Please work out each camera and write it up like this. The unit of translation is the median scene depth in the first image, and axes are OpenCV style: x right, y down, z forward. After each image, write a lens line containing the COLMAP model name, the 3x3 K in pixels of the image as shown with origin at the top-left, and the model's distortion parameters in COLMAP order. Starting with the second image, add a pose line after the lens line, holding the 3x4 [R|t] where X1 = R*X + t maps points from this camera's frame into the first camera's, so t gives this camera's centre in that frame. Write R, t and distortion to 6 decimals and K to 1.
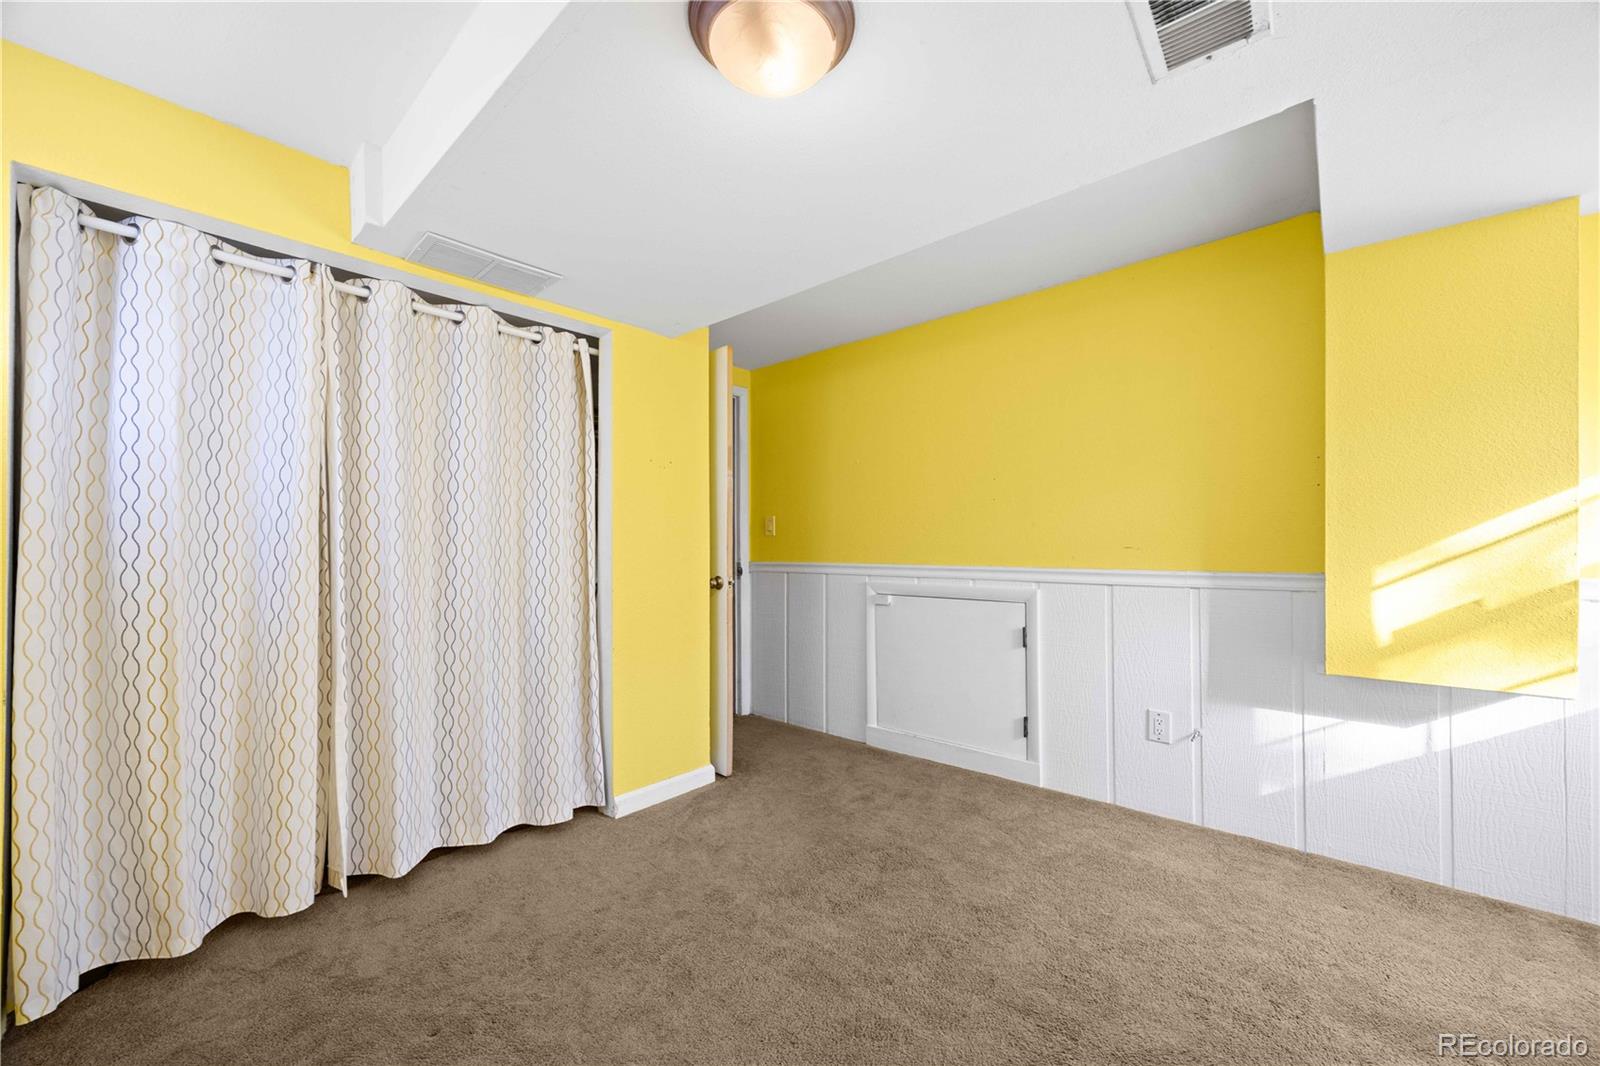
lens RADIAL K [[606.6, 0, 799.3], [0, 606.6, 540.7], [0, 0, 1]] dist [-0.005061, 0.000102]
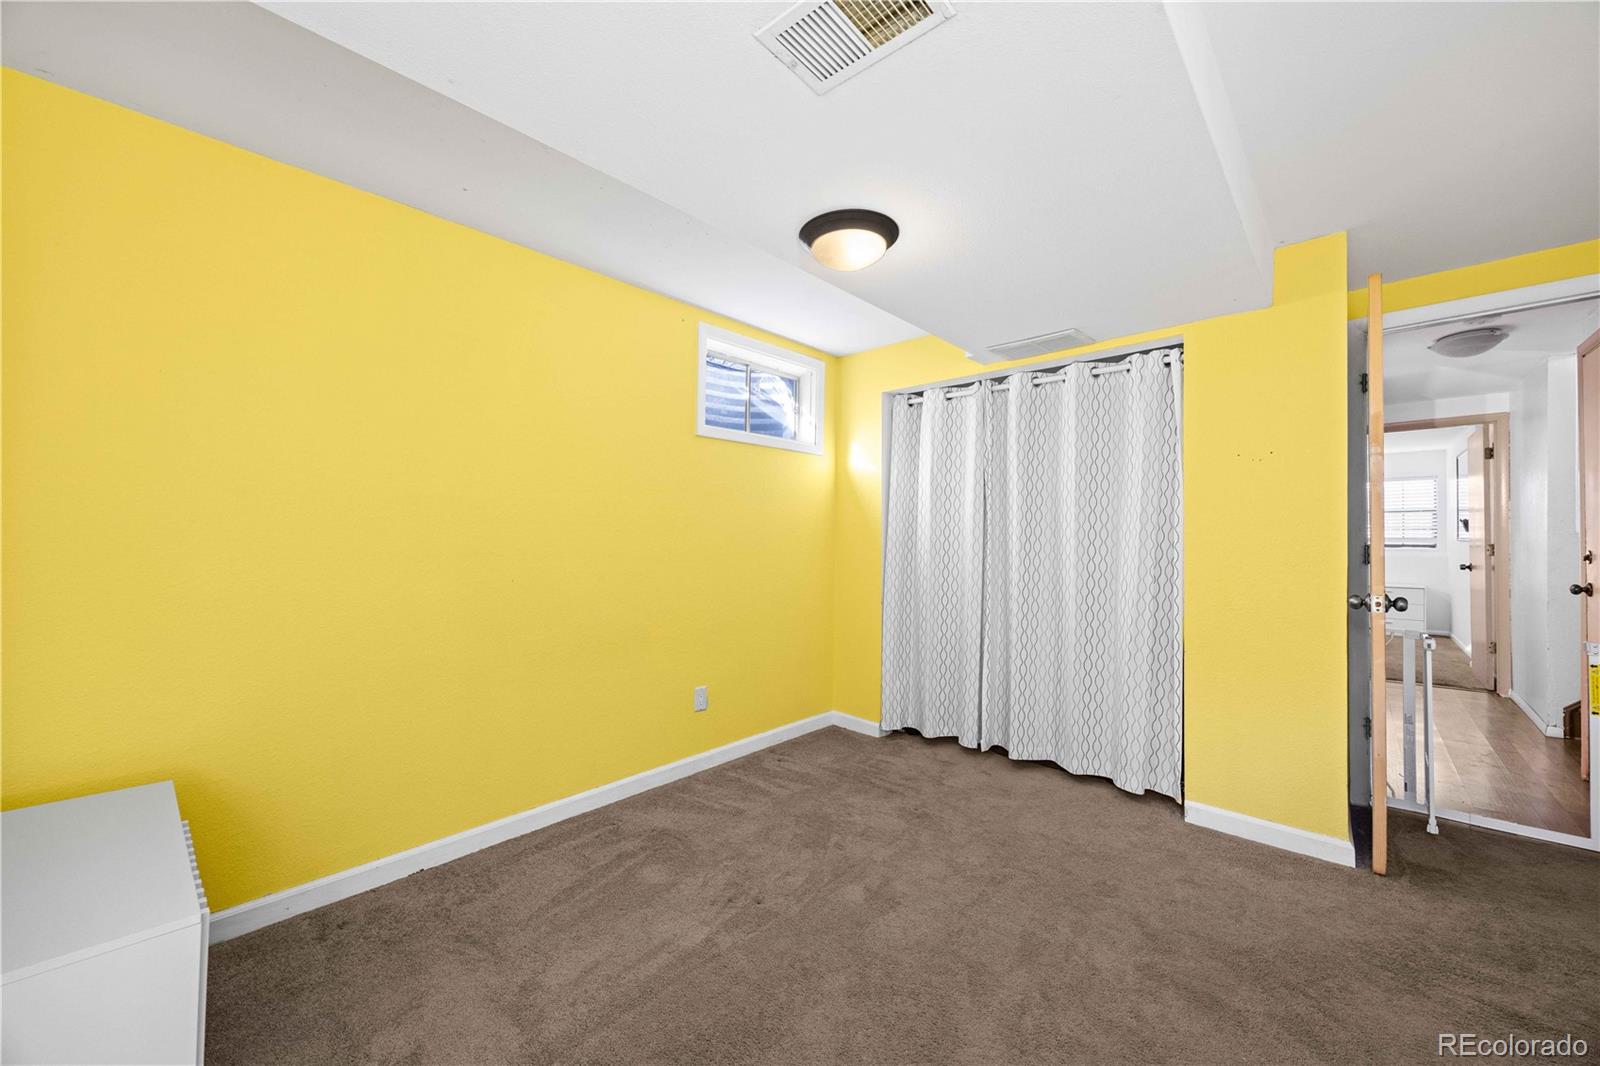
lens RADIAL K [[606.6, 0, 807.7], [0, 606.6, 535.2], [0, 0, 1]] dist [-0.005061, 0.000102]
pose [[-0.010264, 0.001761, -0.999946, 0.781024], [0.000037, 0.999998, 0.001761, -0.017009], [0.999947, -0.000019, -0.010264, 0.430225]]
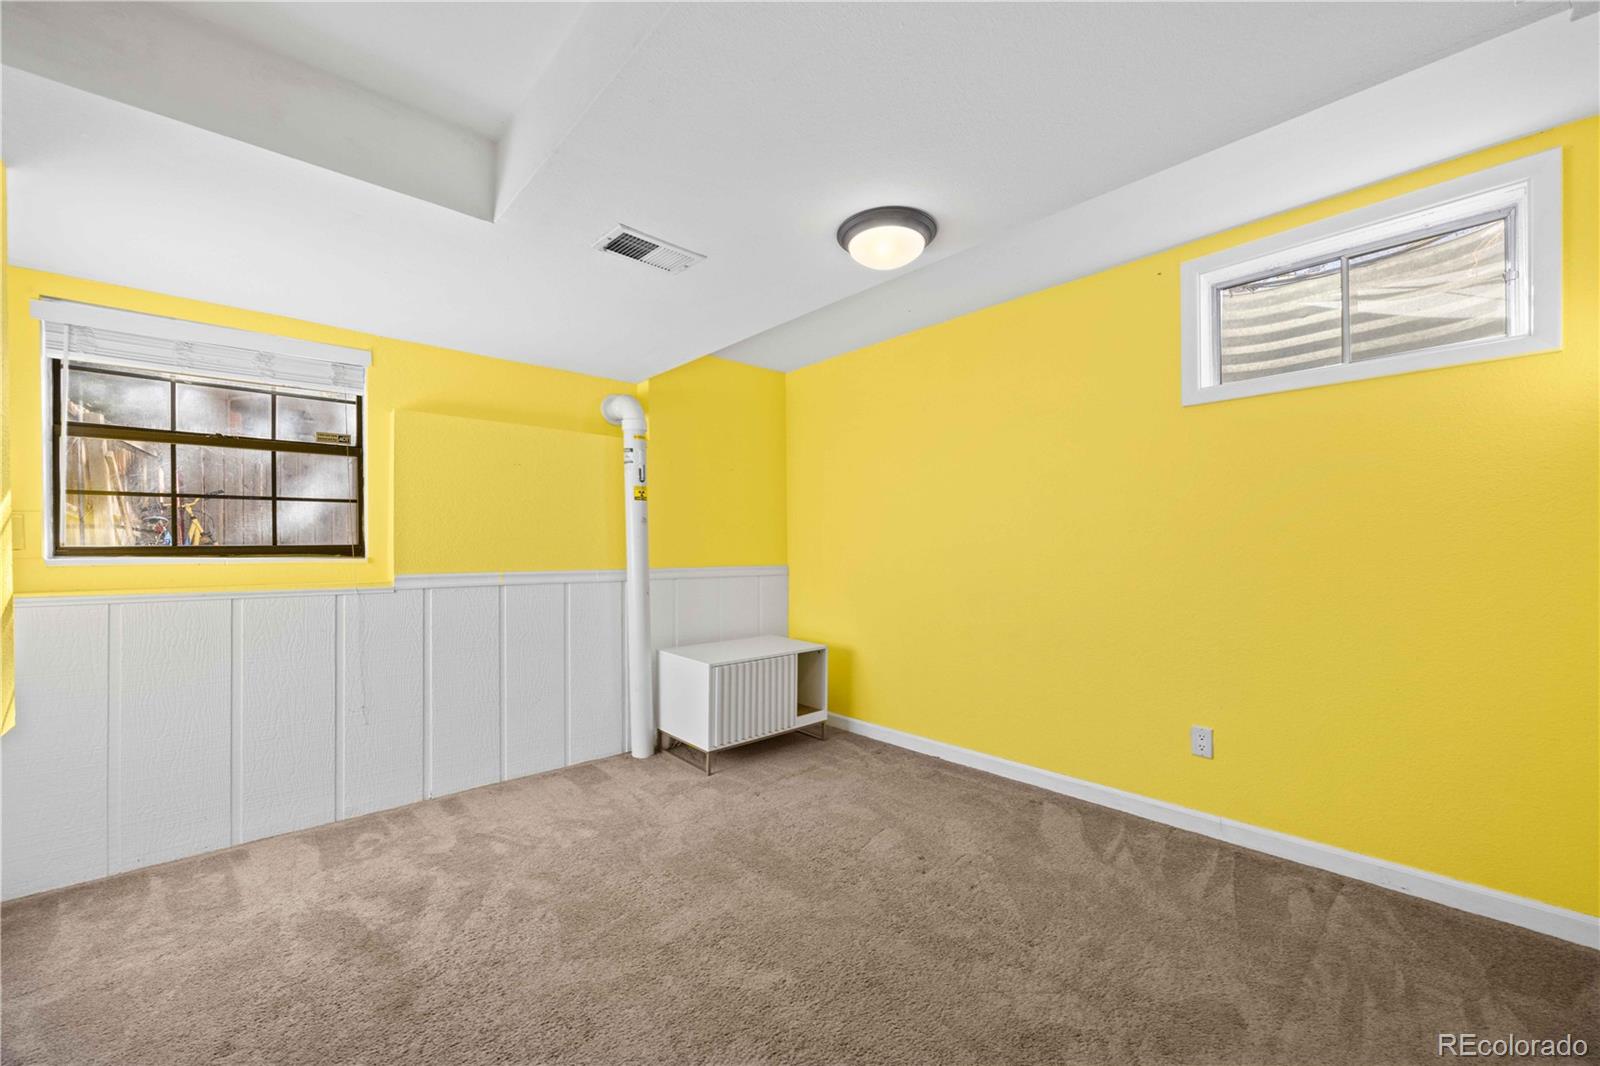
lens RADIAL K [[619.9, 0, 811.0], [0, 619.9, 541.1], [0, 0, 1]] dist [-0.001559, -0.000523]
pose [[-0.995824, 0.010074, 0.090741, 0.004212], [0.009418, 0.999926, -0.007661, 0.002473], [-0.090811, -0.006774, -0.995845, 1.318428]]
